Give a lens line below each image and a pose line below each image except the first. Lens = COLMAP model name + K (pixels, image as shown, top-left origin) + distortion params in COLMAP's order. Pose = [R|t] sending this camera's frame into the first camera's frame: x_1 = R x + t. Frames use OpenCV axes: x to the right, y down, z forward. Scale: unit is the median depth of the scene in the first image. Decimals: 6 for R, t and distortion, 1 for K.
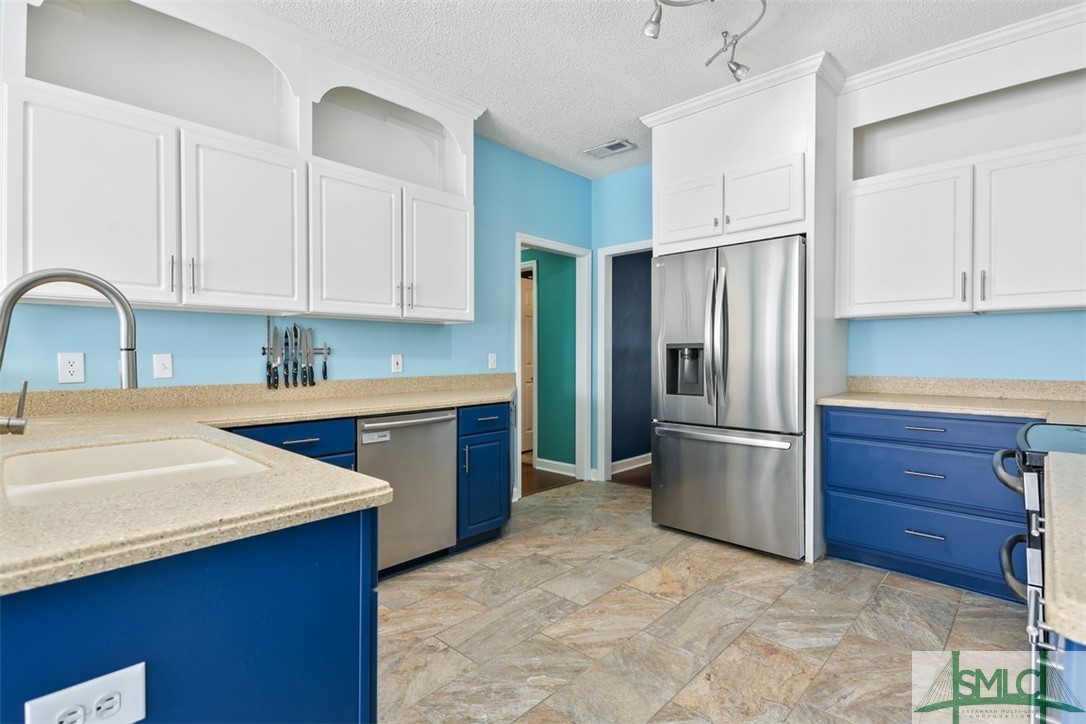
lens RADIAL K [[516.2, 0, 542.4], [0, 516.2, 358.5], [0, 0, 1]] dist [0.010812, -0.000657]
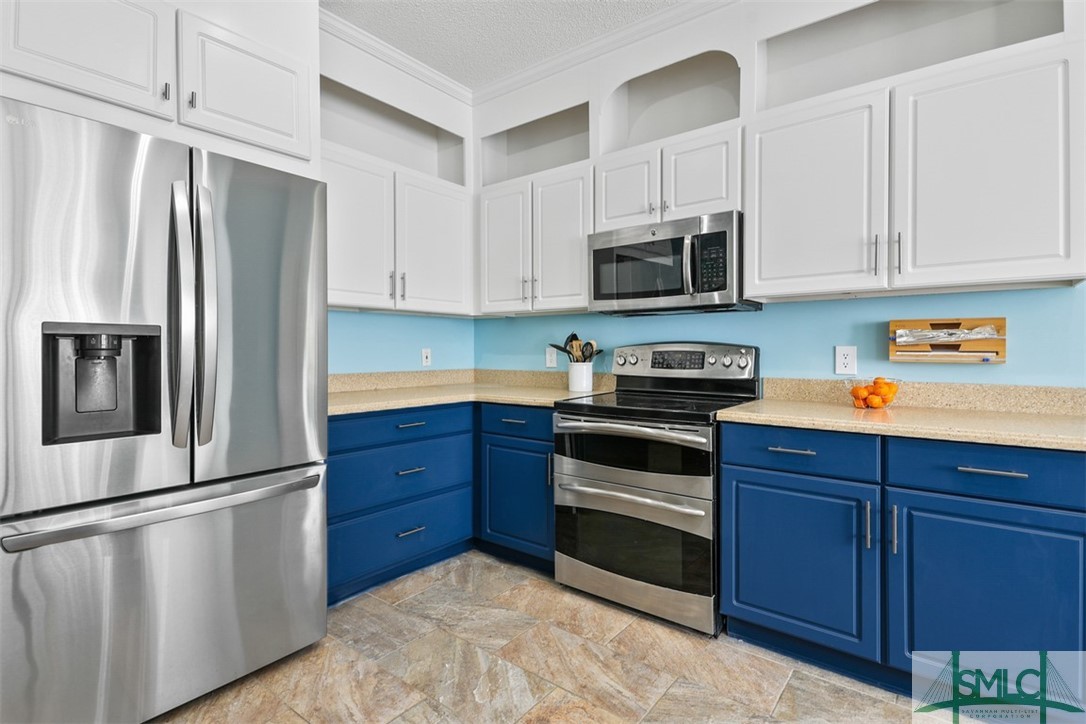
lens RADIAL K [[516.2, 0, 542.9], [0, 516.2, 354.4], [0, 0, 1]] dist [0.010812, -0.000657]
pose [[-0.096305, -0.005236, 0.995338, -0.271730], [0.009278, 0.999938, 0.006158, -0.002476], [-0.995309, 0.009828, -0.096250, 0.852956]]
